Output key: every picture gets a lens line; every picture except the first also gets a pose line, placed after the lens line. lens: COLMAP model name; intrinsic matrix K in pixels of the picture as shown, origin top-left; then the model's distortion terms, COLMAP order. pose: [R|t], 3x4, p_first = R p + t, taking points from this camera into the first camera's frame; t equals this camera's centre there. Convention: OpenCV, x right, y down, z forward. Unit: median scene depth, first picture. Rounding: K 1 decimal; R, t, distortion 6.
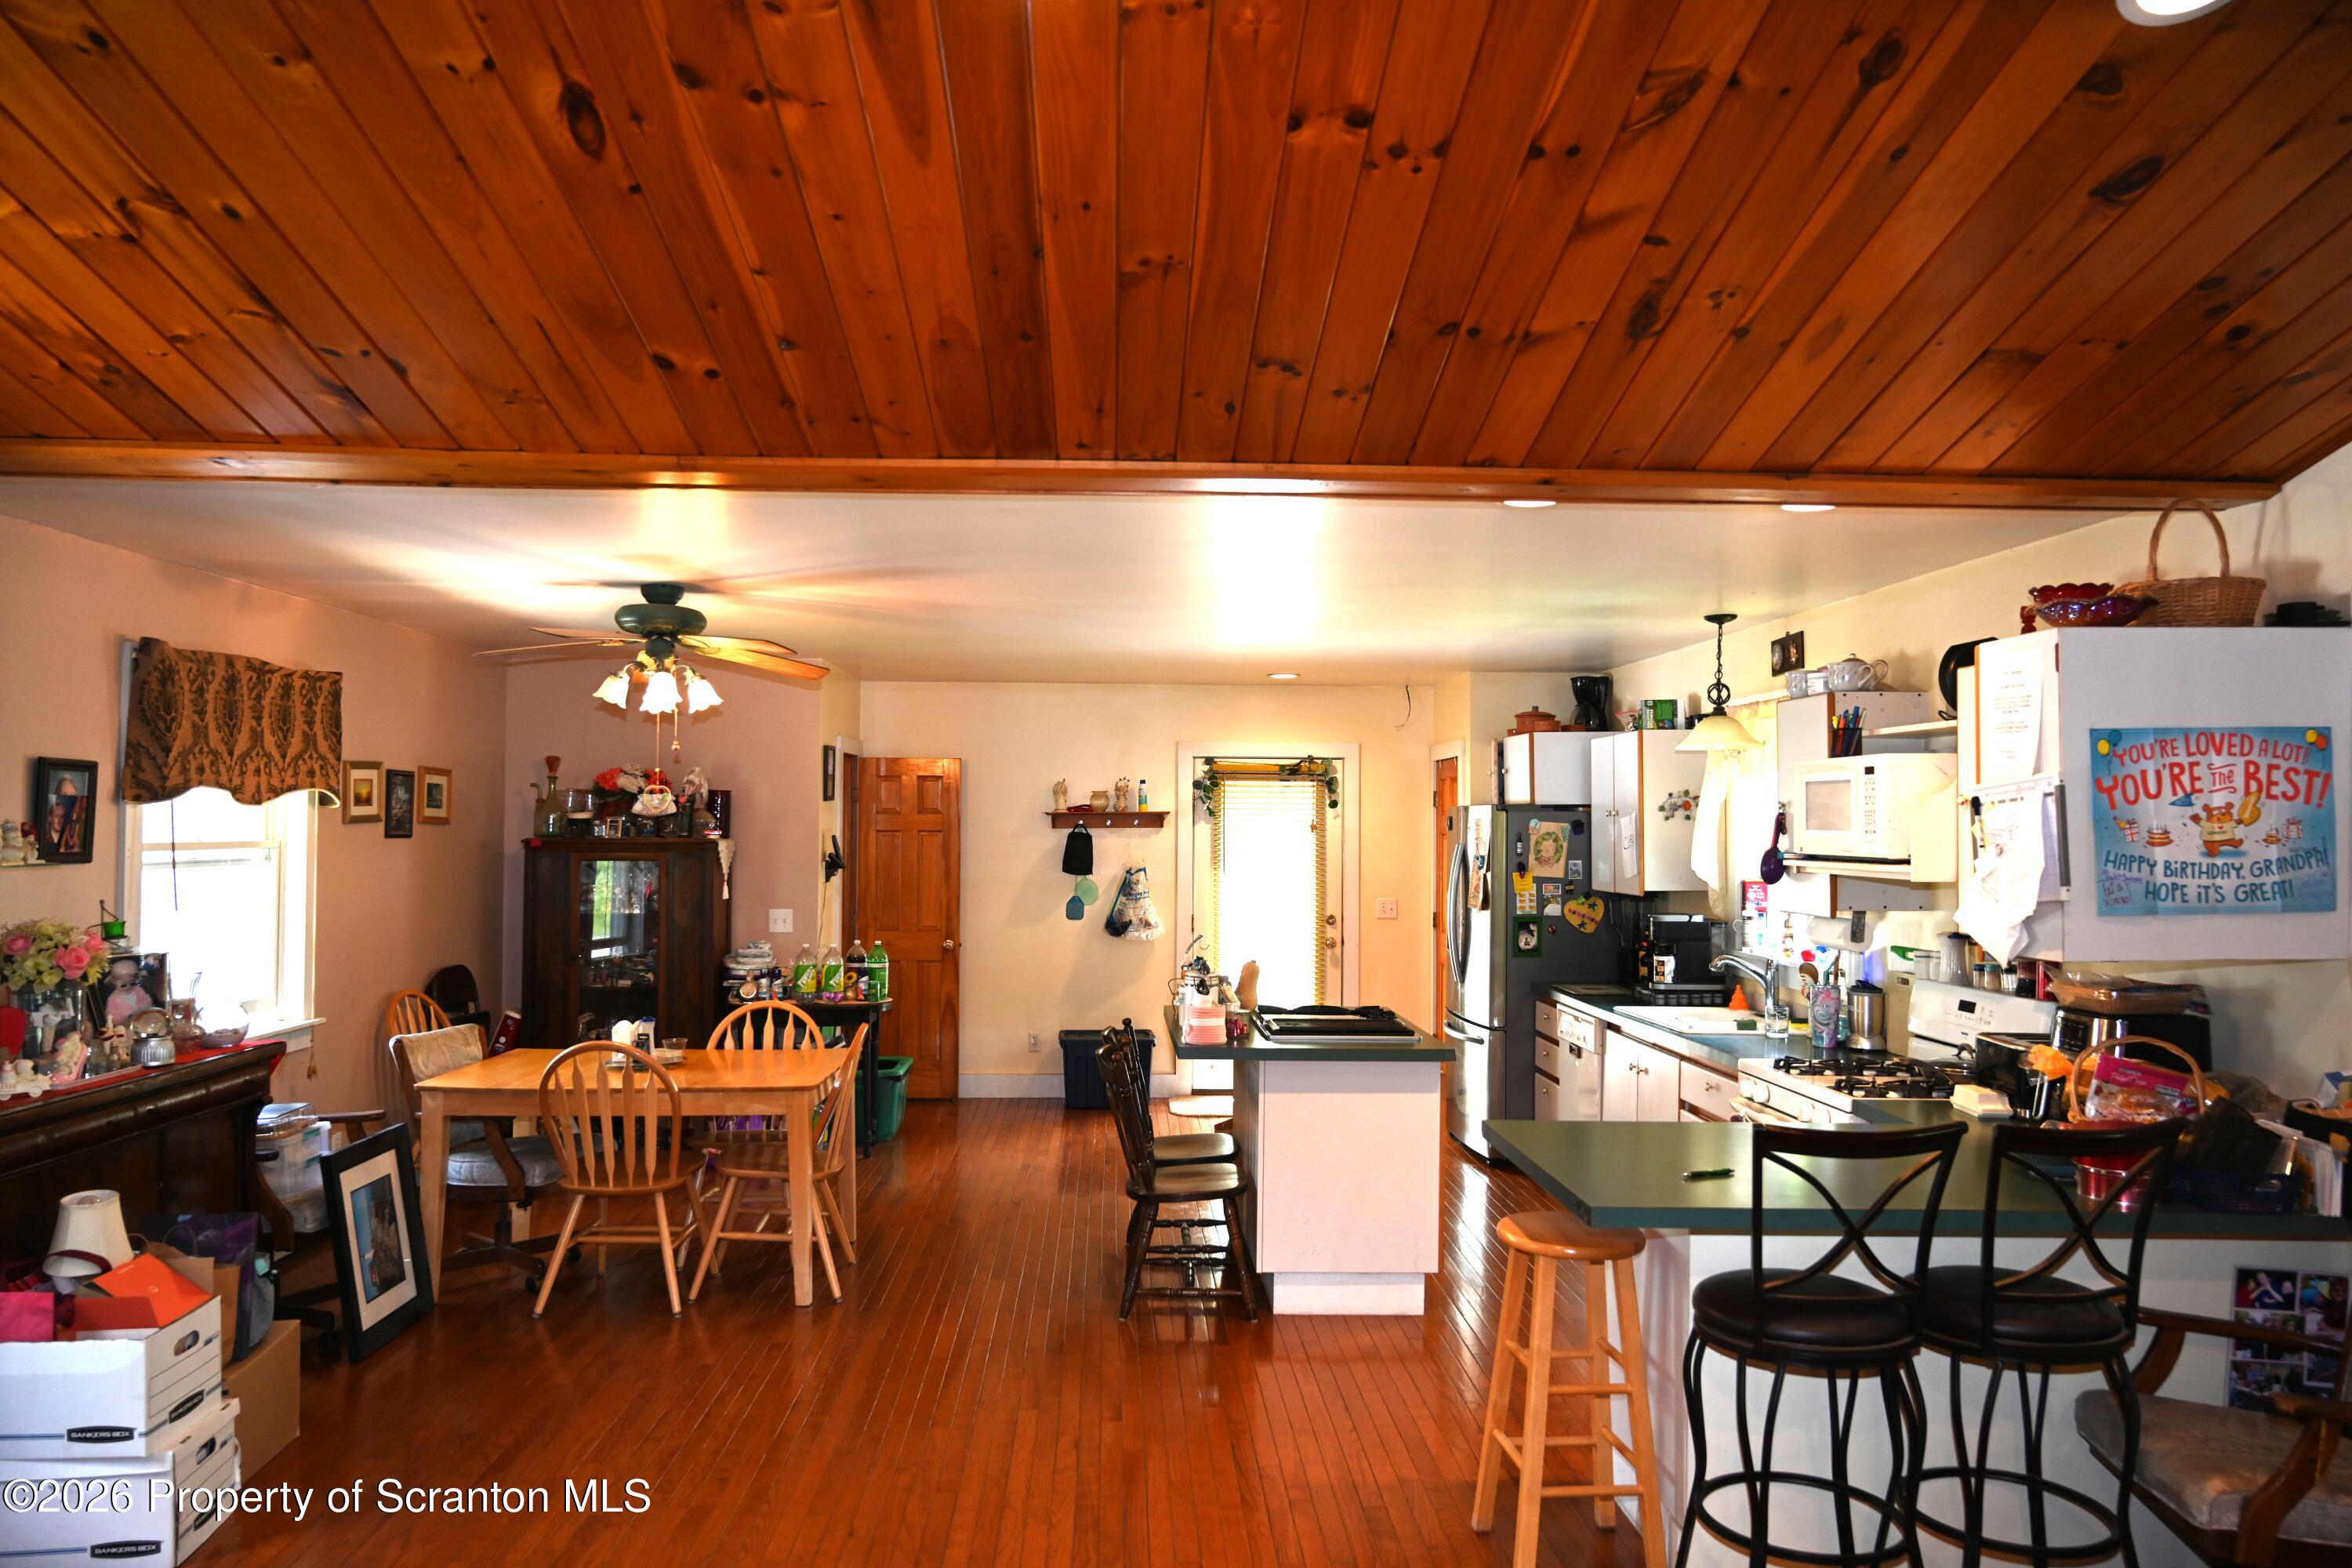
lens RADIAL K [[1569.9, 0, 1164.3], [0, 1569.9, 791.7], [0, 0, 1]] dist [-0.009988, 0.004225]
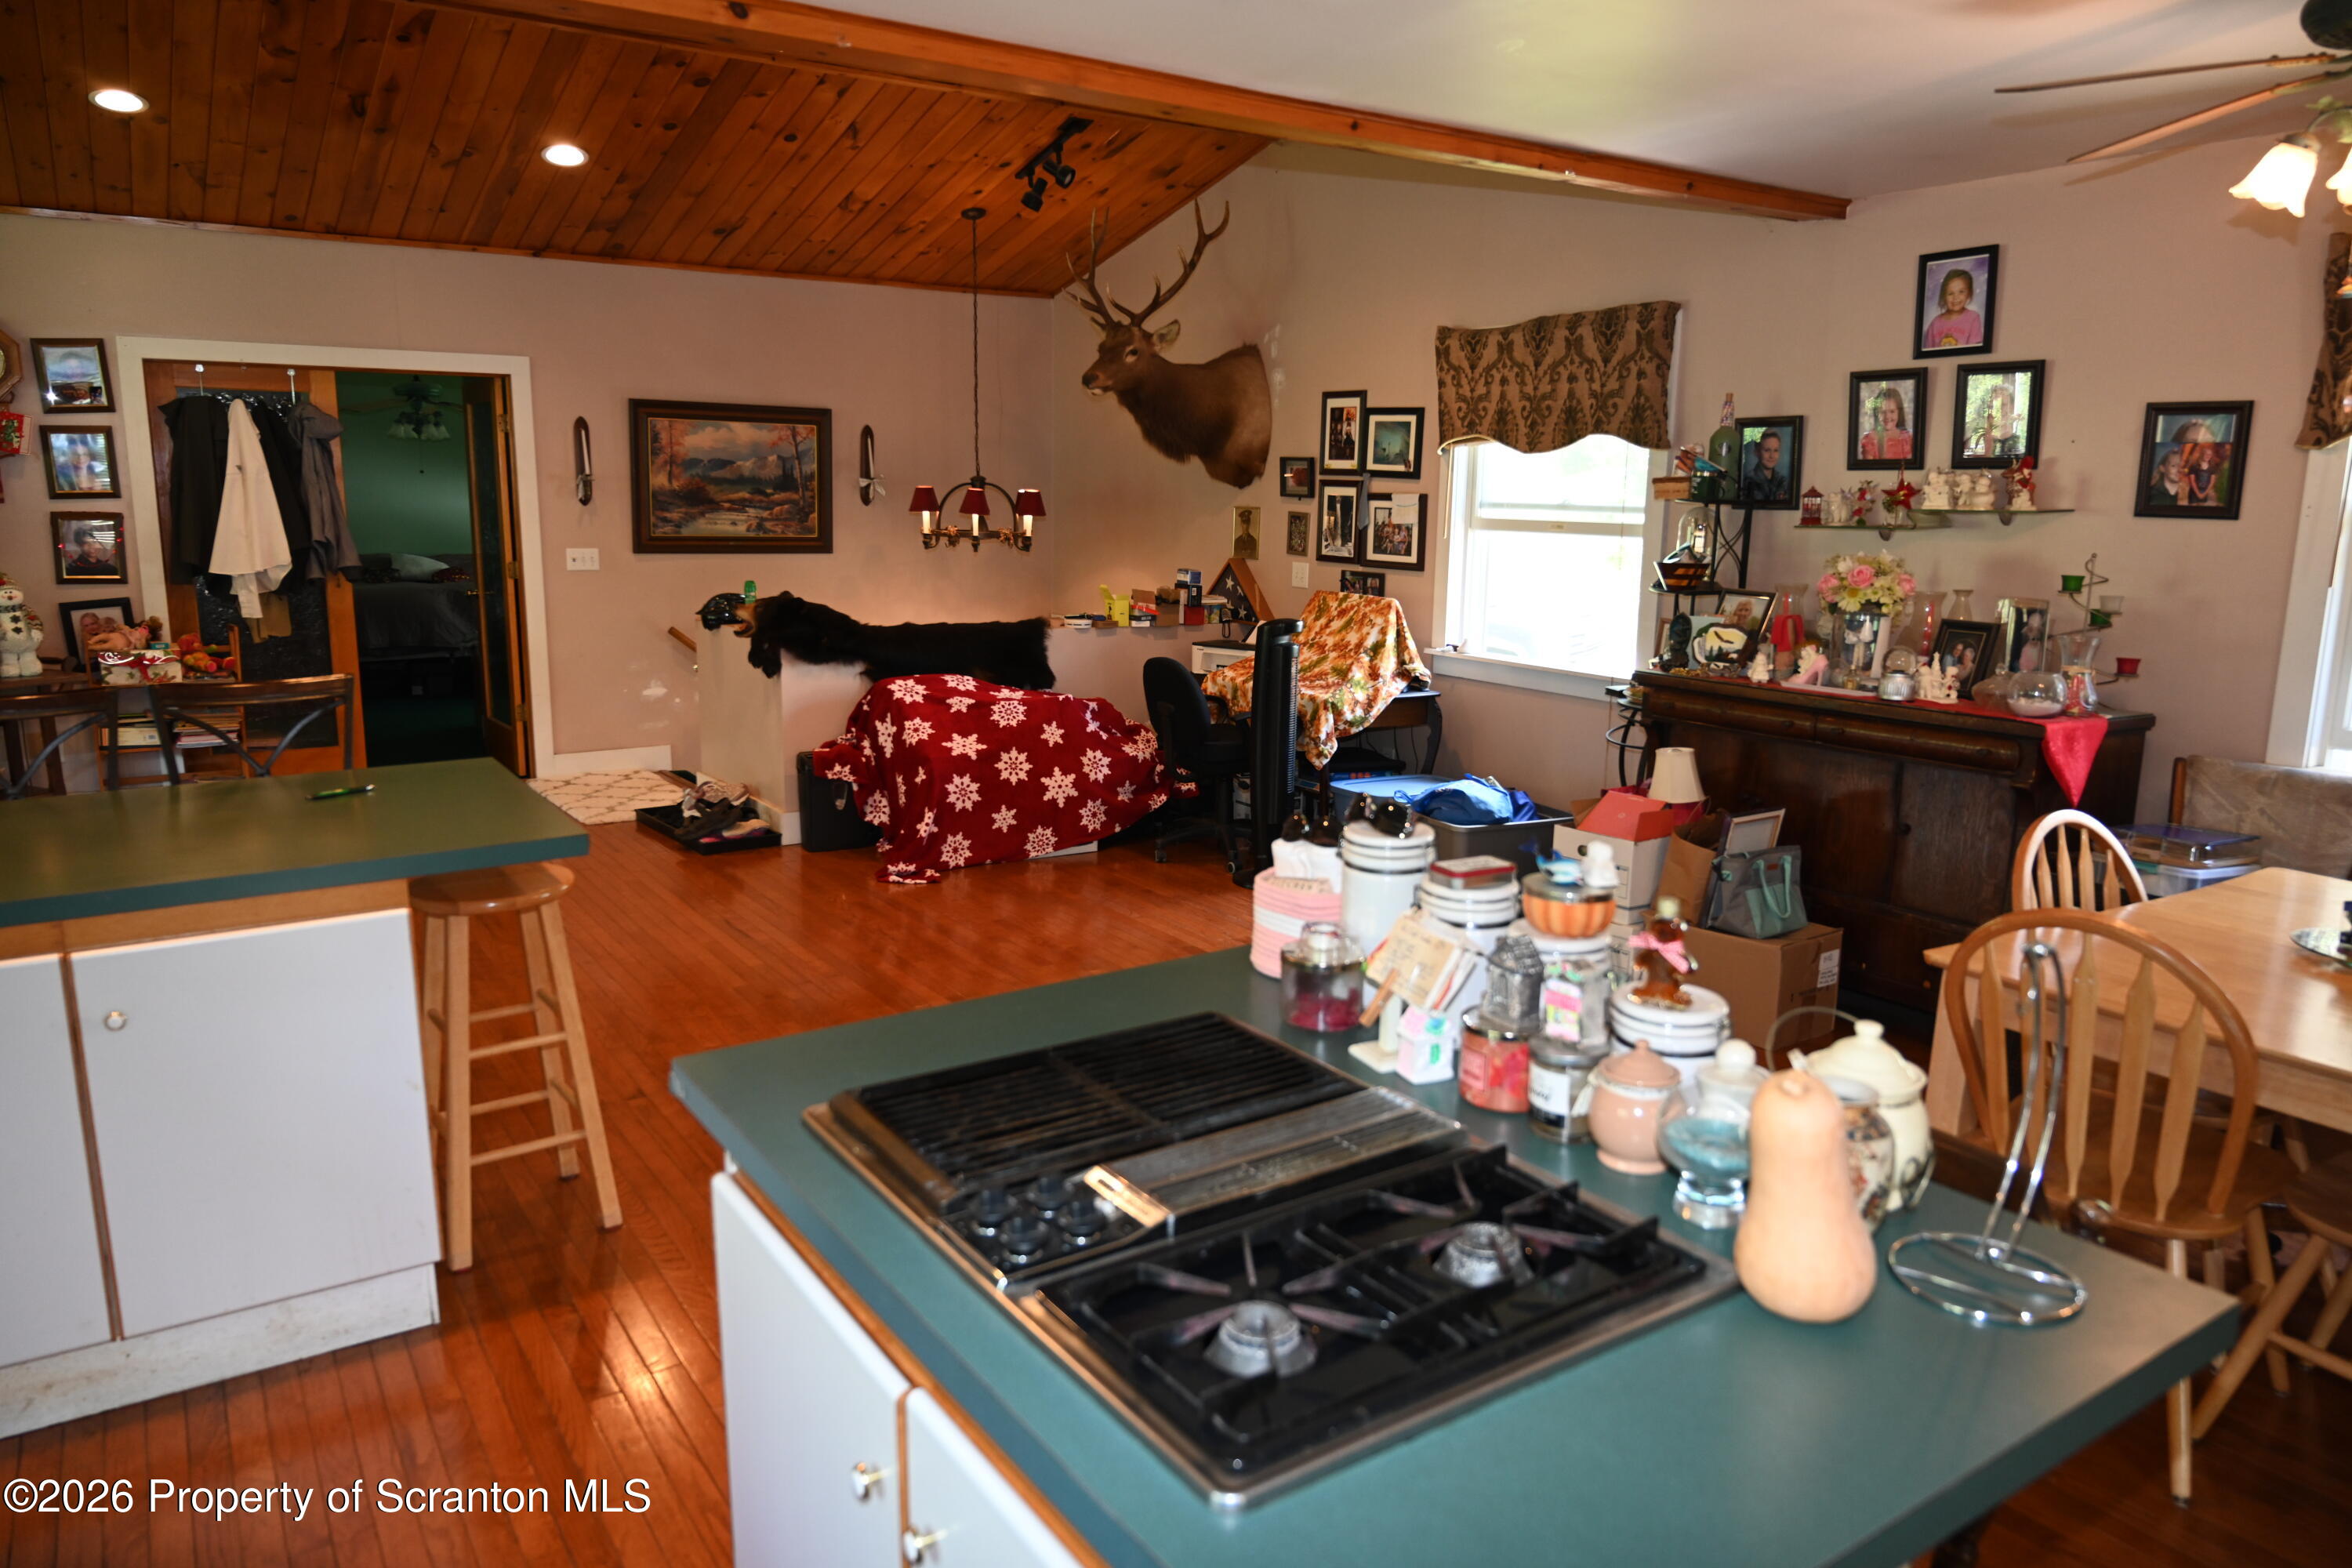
lens RADIAL K [[1569.9, 0, 1180.3], [0, 1569.9, 778.0], [0, 0, 1]] dist [-0.009988, 0.004225]
pose [[-0.849882, 0.078554, -0.521086, 0.178391], [-0.009581, 0.986360, 0.164321, 0.031291], [0.526886, 0.144646, -0.837537, 0.901882]]
